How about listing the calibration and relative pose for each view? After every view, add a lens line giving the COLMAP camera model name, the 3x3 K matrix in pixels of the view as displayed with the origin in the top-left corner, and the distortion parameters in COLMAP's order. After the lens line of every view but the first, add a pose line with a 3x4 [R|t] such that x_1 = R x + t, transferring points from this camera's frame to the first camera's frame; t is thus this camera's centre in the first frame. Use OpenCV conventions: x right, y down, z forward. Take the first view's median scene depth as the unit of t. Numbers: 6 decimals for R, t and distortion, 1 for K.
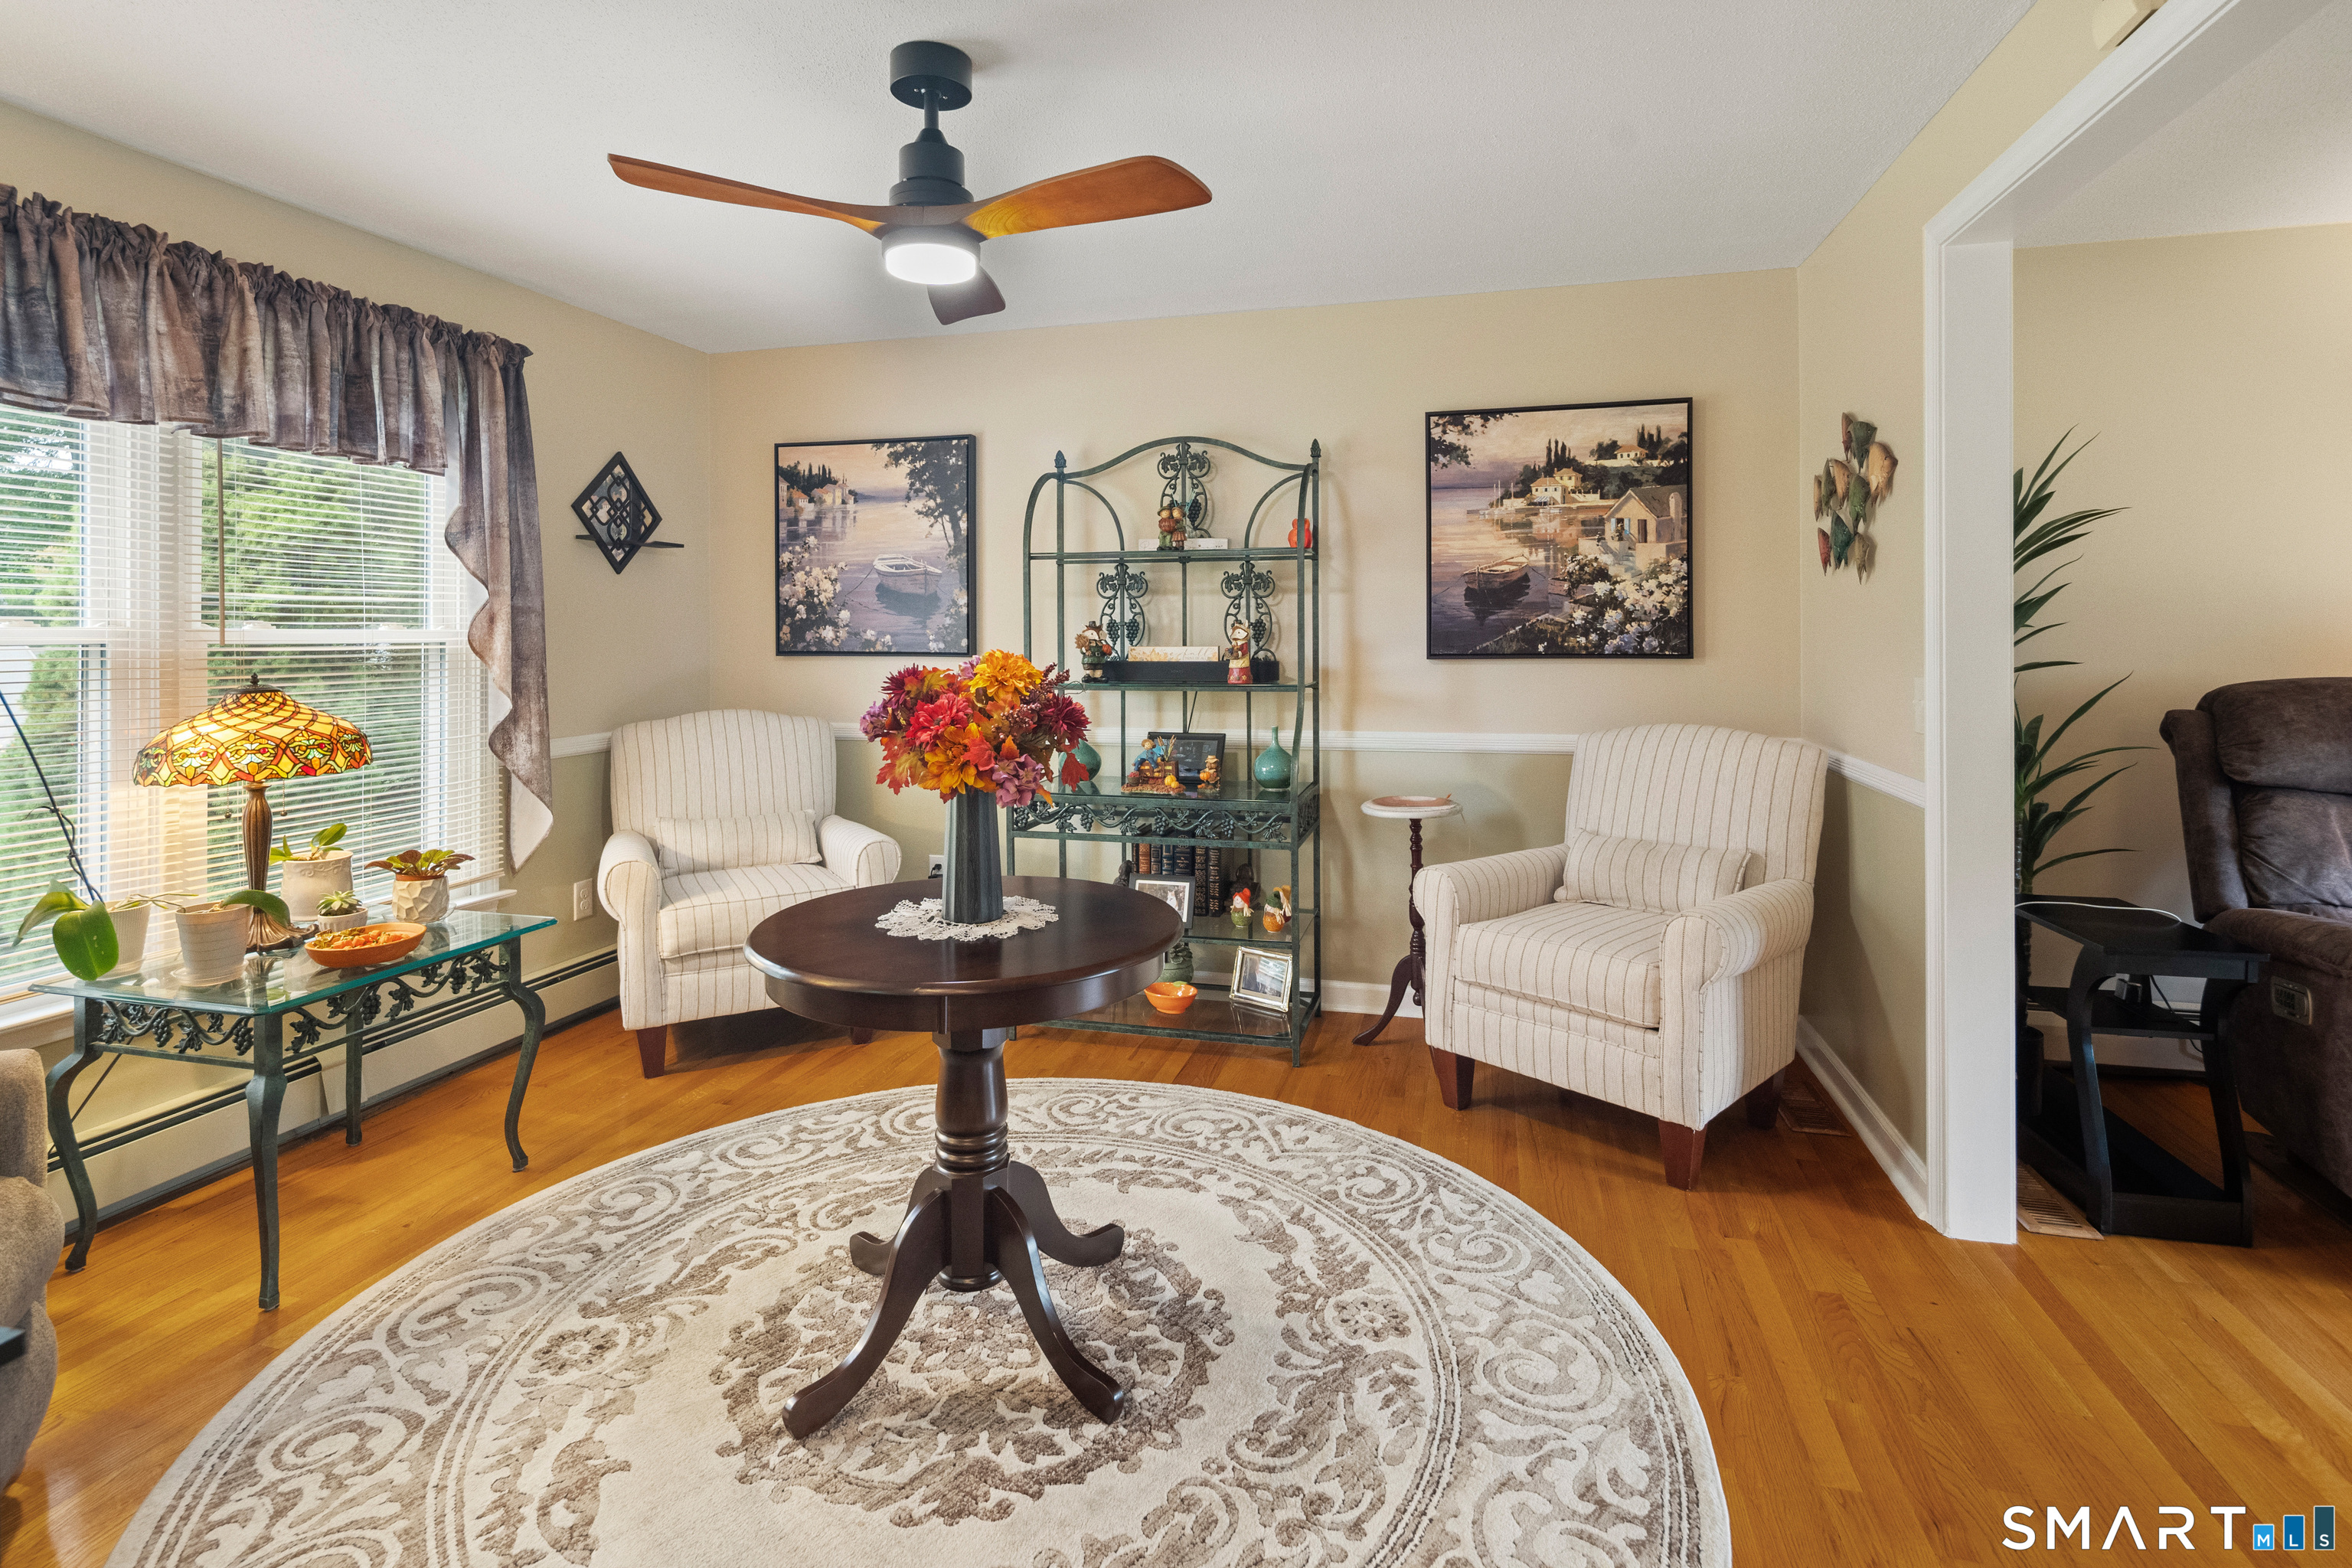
lens RADIAL K [[1189.4, 0, 1186.7], [0, 1189.4, 634.1], [0, 0, 1]] dist [0.008815, -0.004931]
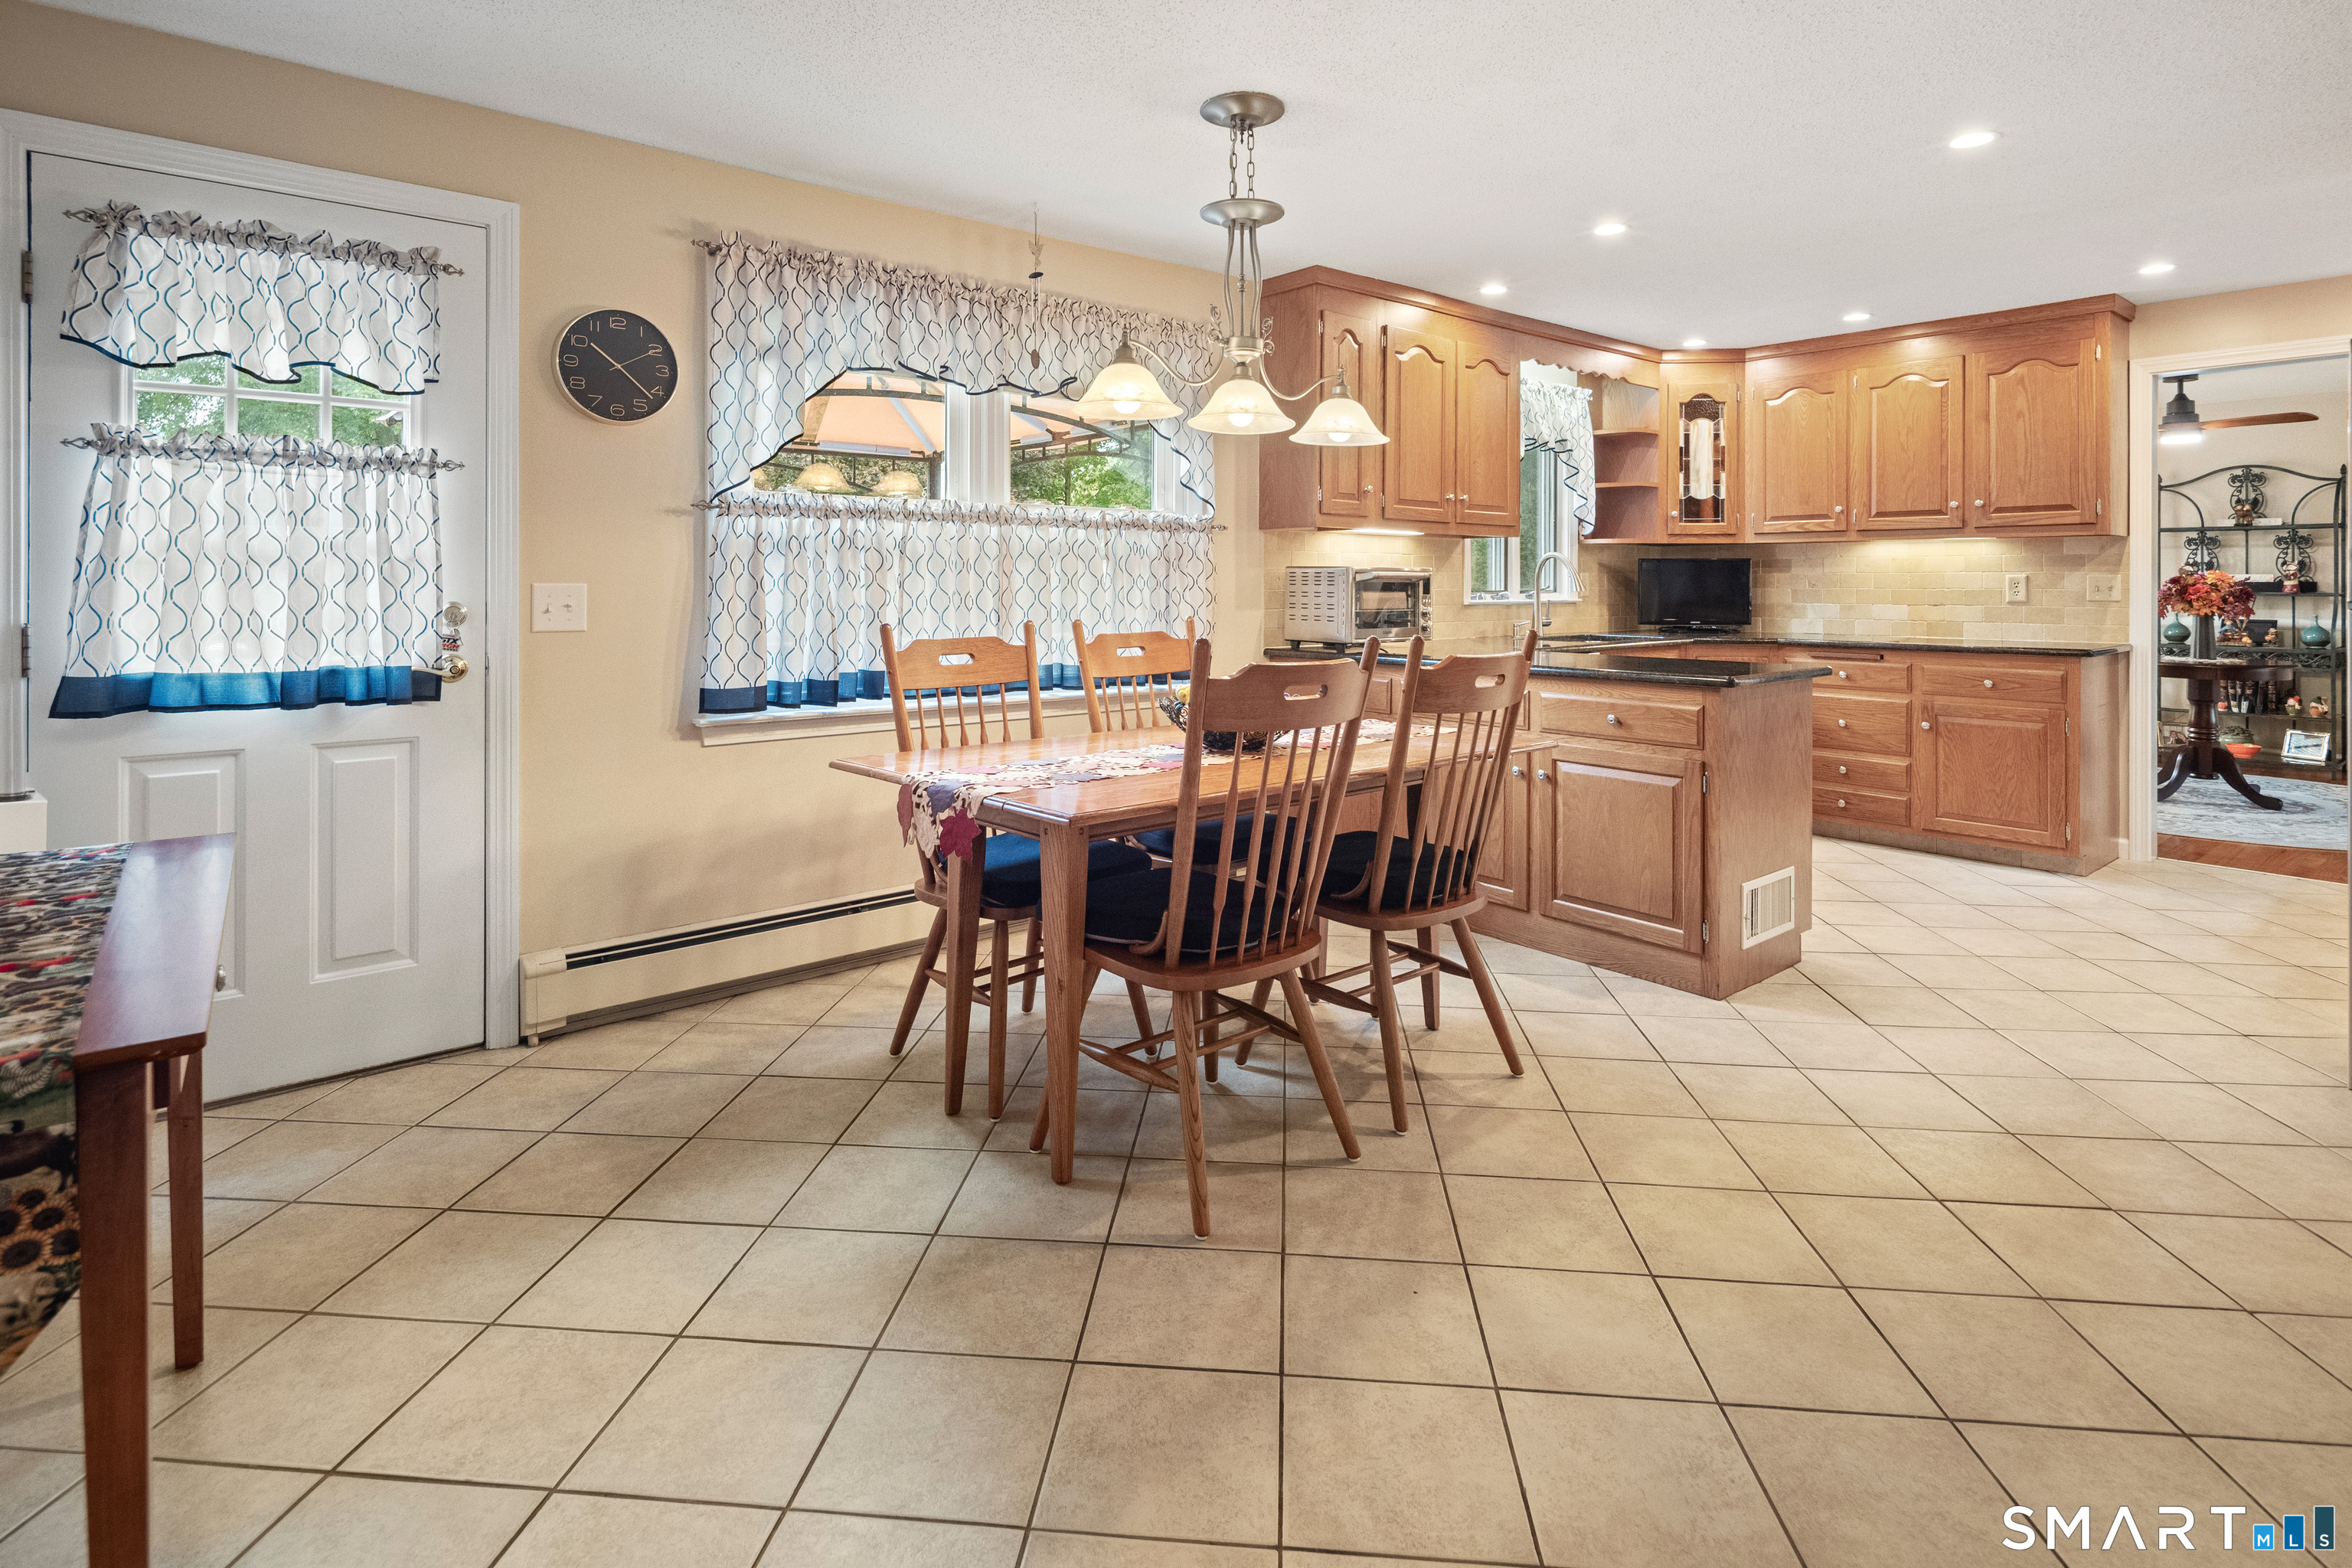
lens RADIAL K [[1189.4, 0, 1161.3], [0, 1189.4, 582.0], [0, 0, 1]] dist [0.008815, -0.004931]
pose [[0.807855, 0.004605, -0.589364, -0.299191], [-0.005093, 0.999987, 0.000832, 0.031115], [0.589360, 0.002329, 0.807867, -1.681852]]
